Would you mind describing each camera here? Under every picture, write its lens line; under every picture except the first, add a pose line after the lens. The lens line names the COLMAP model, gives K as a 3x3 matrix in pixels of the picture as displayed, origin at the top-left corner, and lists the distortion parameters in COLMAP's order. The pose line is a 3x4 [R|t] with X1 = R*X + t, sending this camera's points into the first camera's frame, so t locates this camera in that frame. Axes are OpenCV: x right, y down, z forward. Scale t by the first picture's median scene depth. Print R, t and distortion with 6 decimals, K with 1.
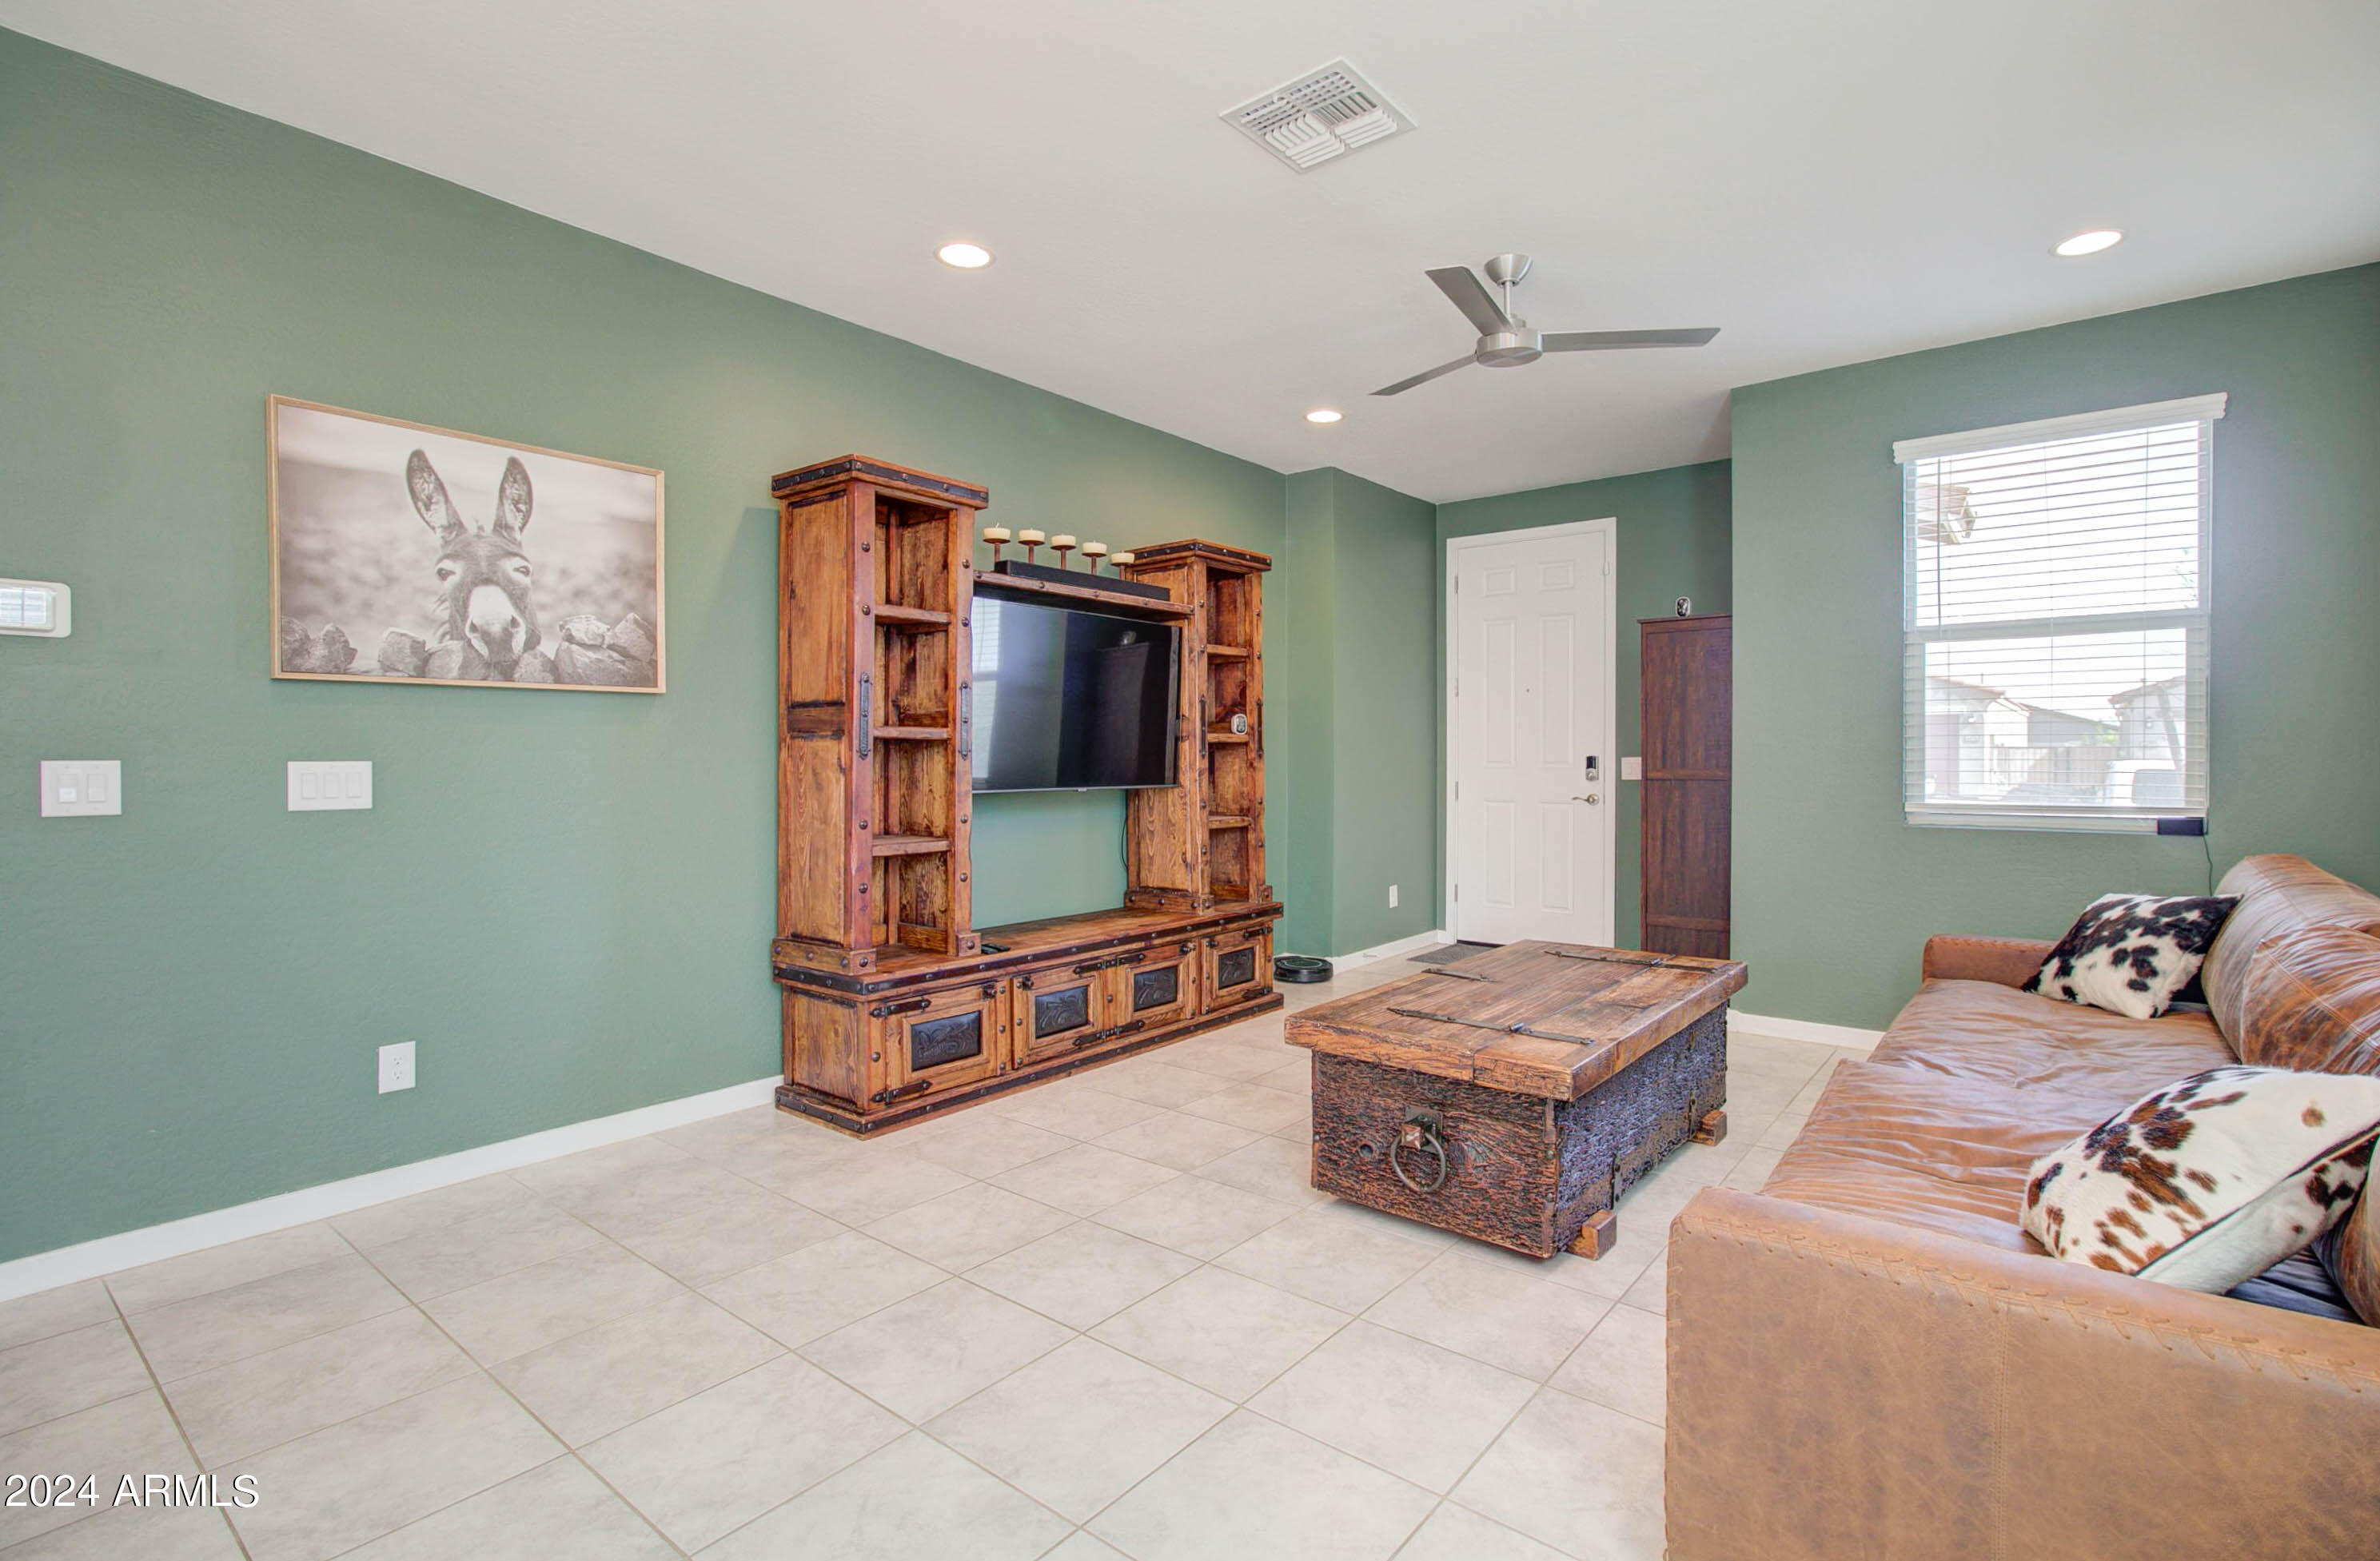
lens RADIAL K [[1090.8, 0, 1206.2], [0, 1090.8, 765.3], [0, 0, 1]] dist [-0.005836, 0.000646]
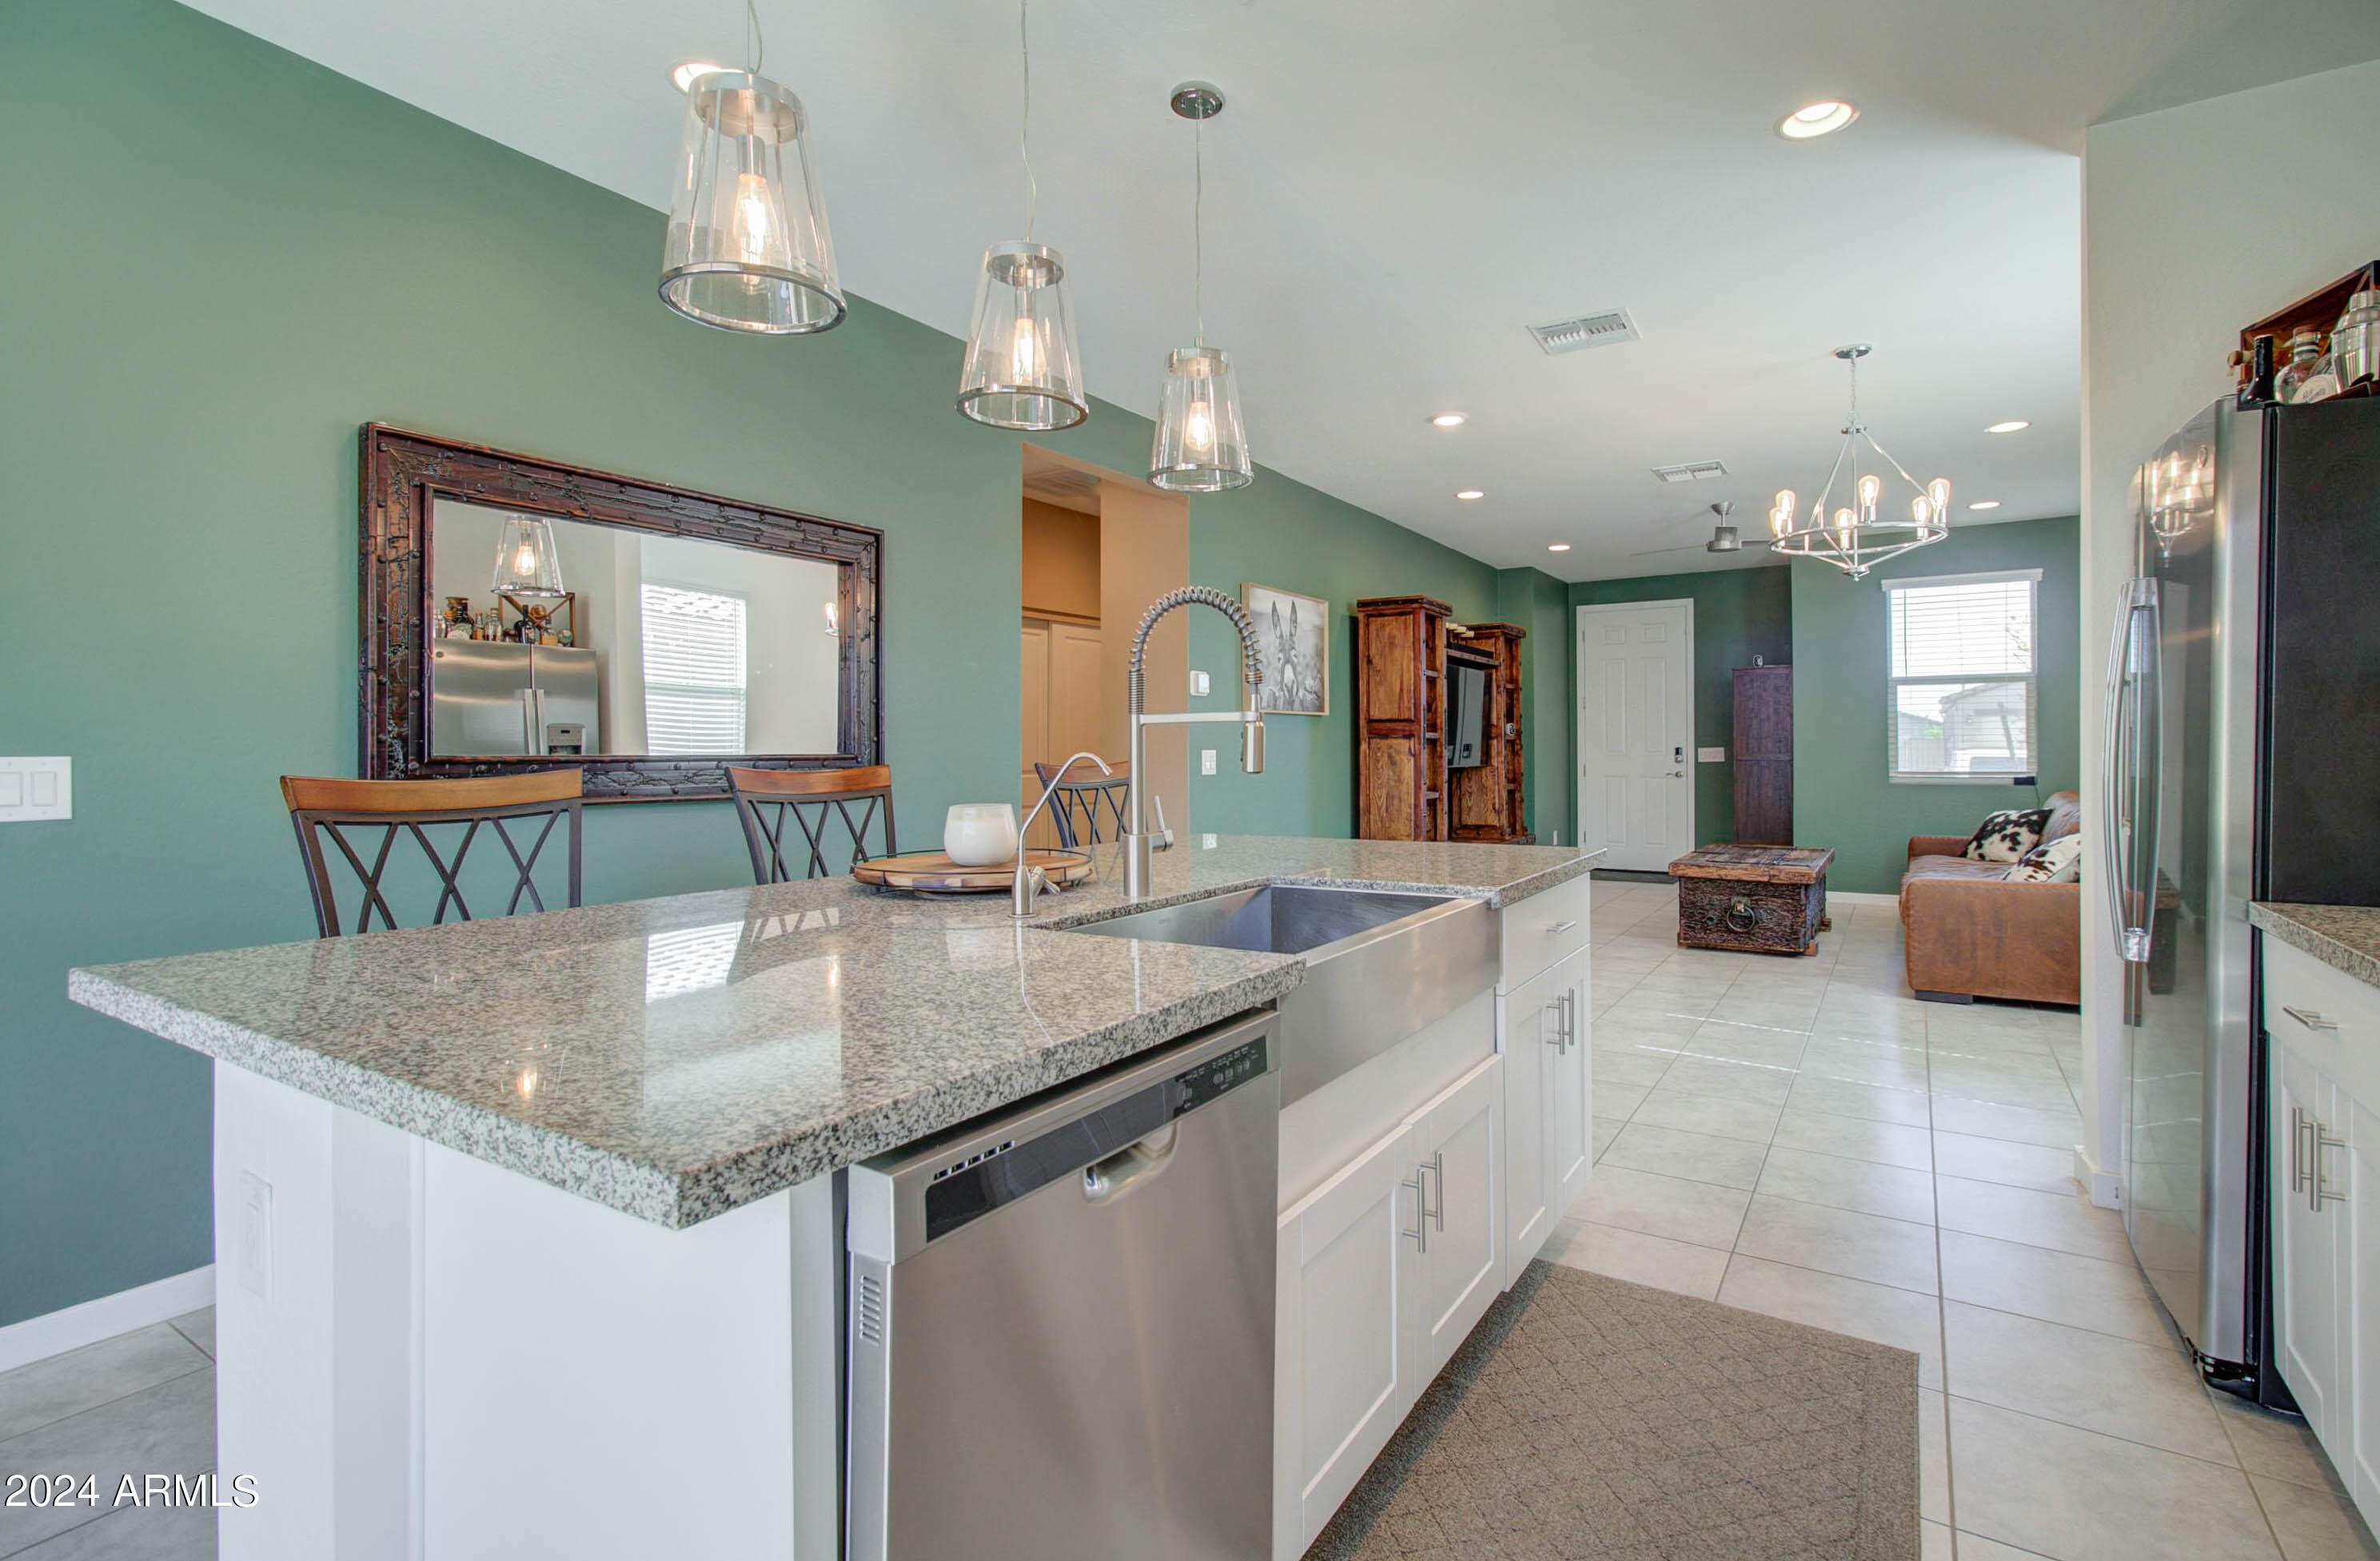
lens RADIAL K [[1085.4, 0, 1268.6], [0, 1085.4, 745.9], [0, 0, 1]] dist [0.020927, 0.000058]
pose [[0.988650, -0.002913, 0.150207, -0.891146], [0.004869, 0.999908, -0.012661, 0.012101], [-0.150156, 0.013249, 0.988574, -0.897681]]
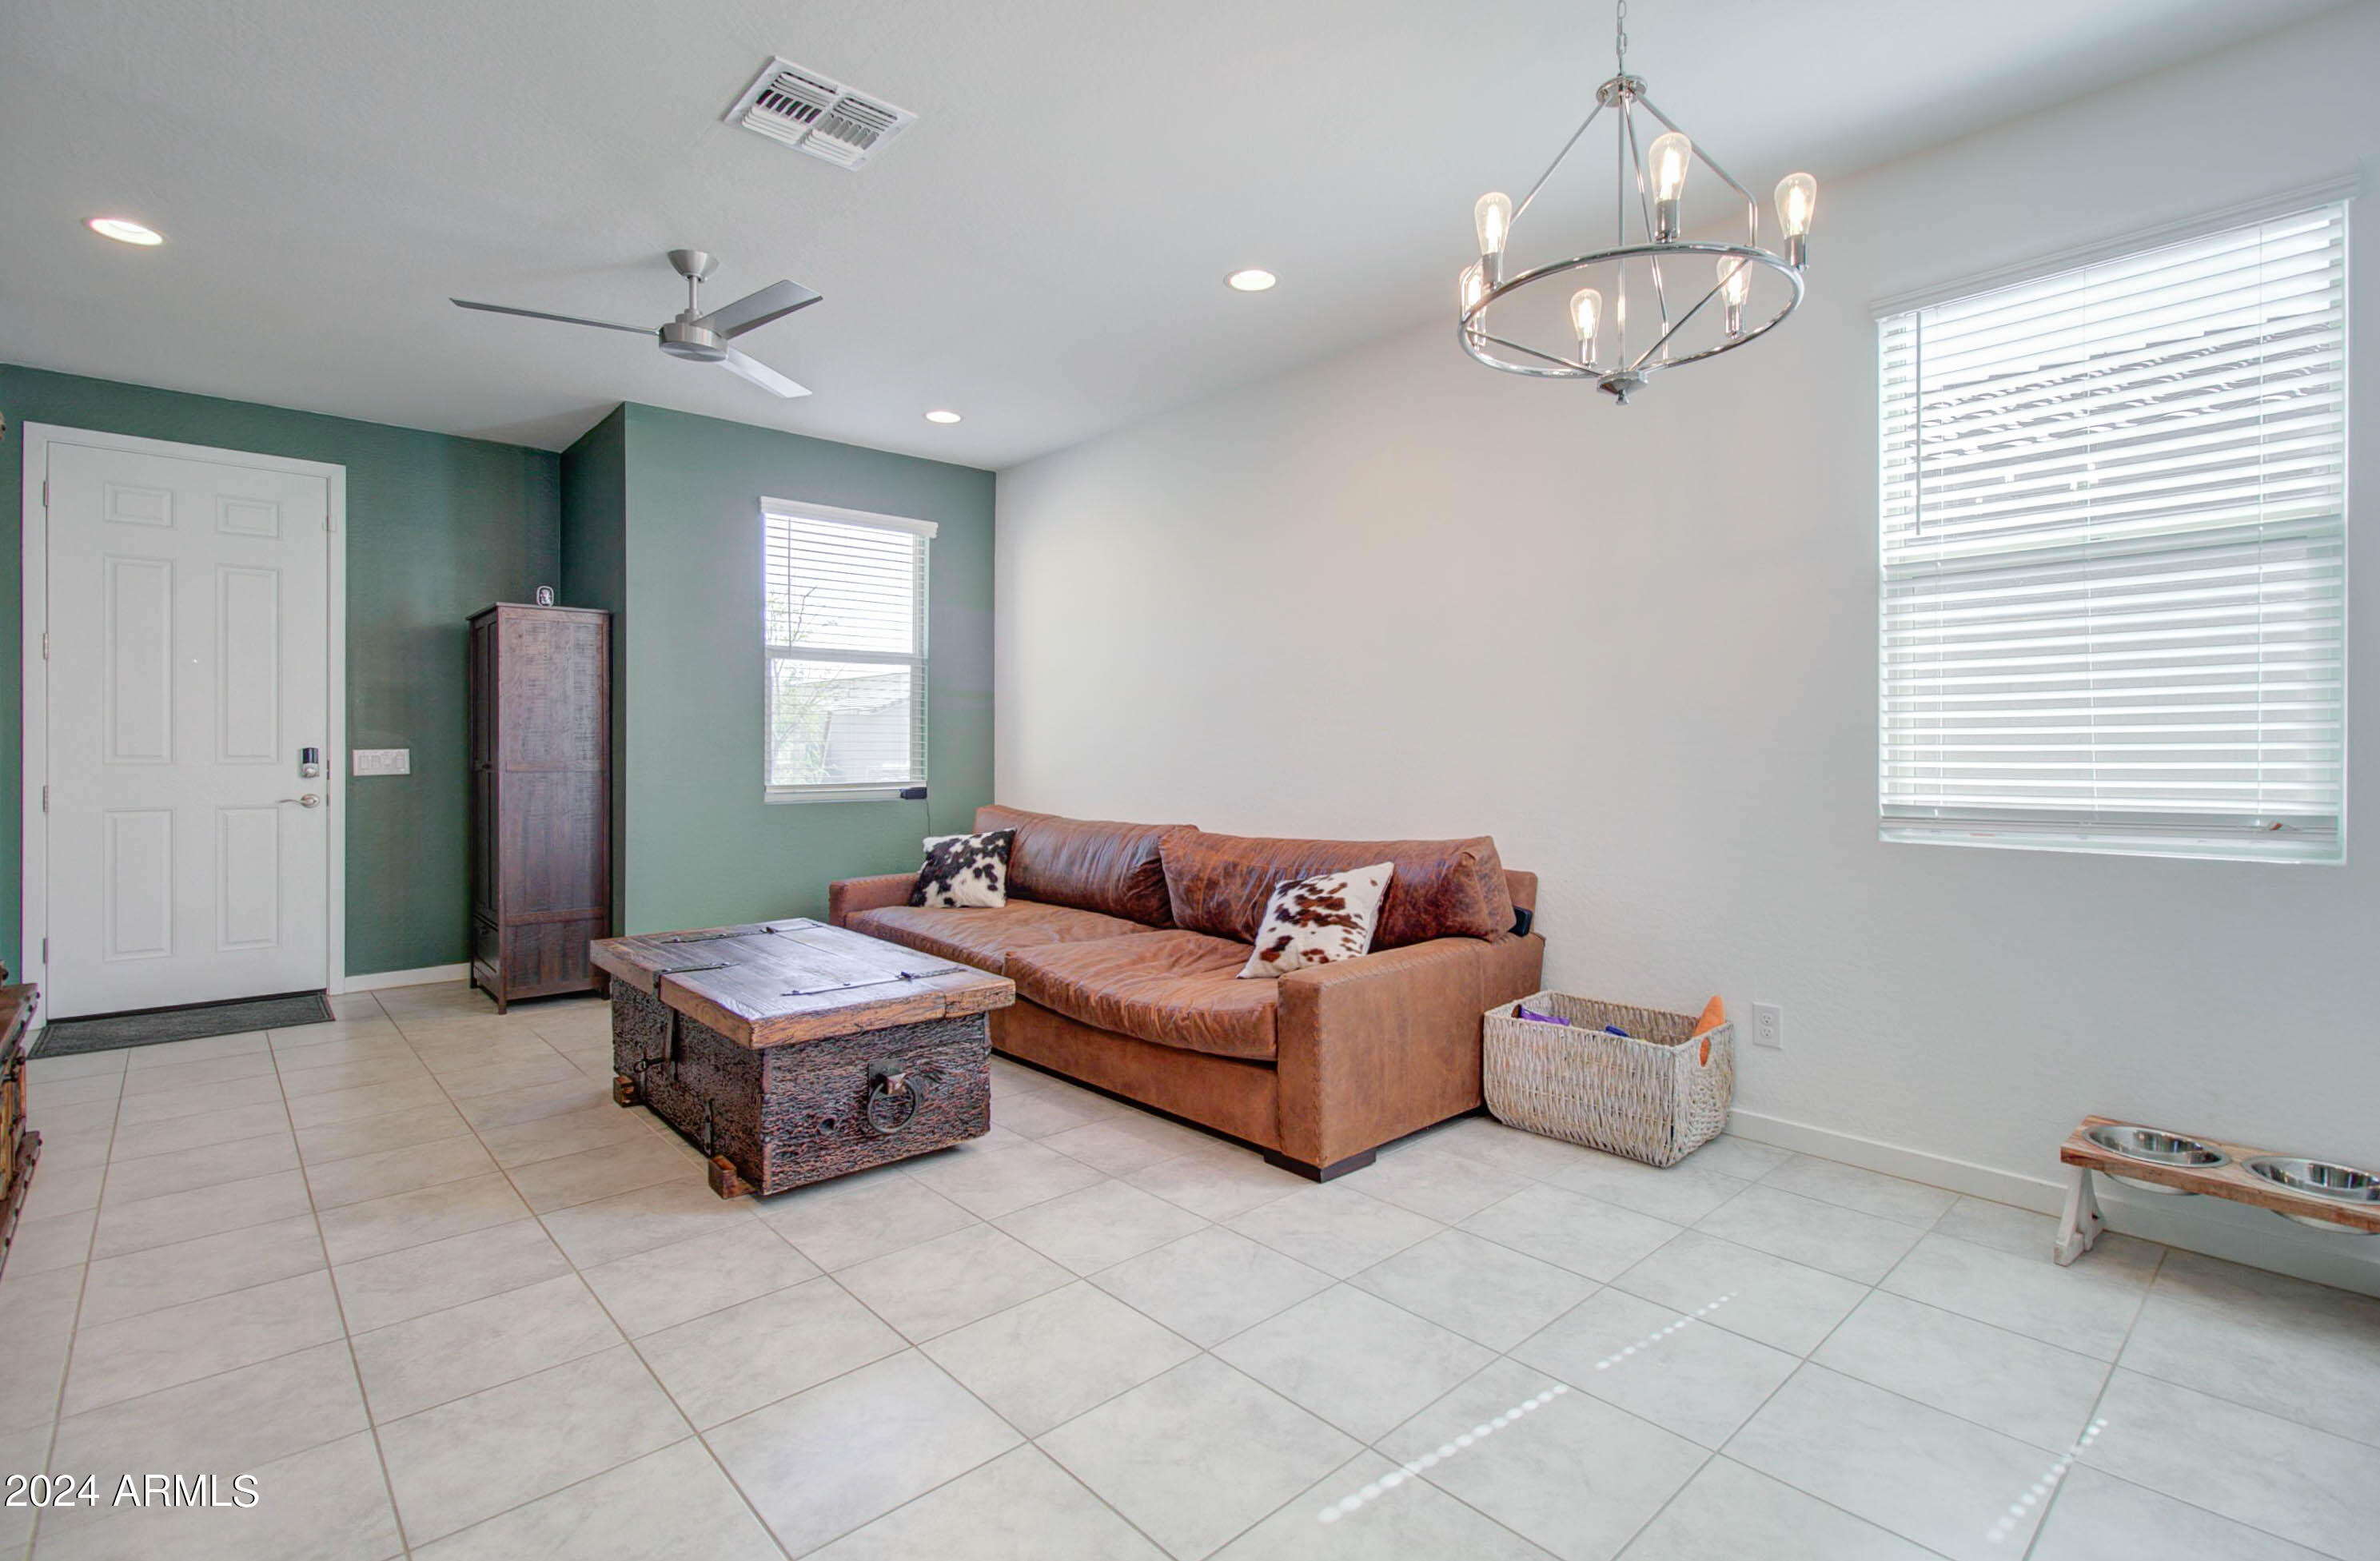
lens RADIAL K [[1114.9, 0, 1194.8], [0, 1114.9, 747.5], [0, 0, 1]] dist [-0.002407, -0.000141]
pose [[0.158033, 0.002364, 0.987431, -0.690861], [0.008512, 0.999957, -0.003756, -0.000125], [-0.987397, 0.008998, 0.158006, 0.393324]]
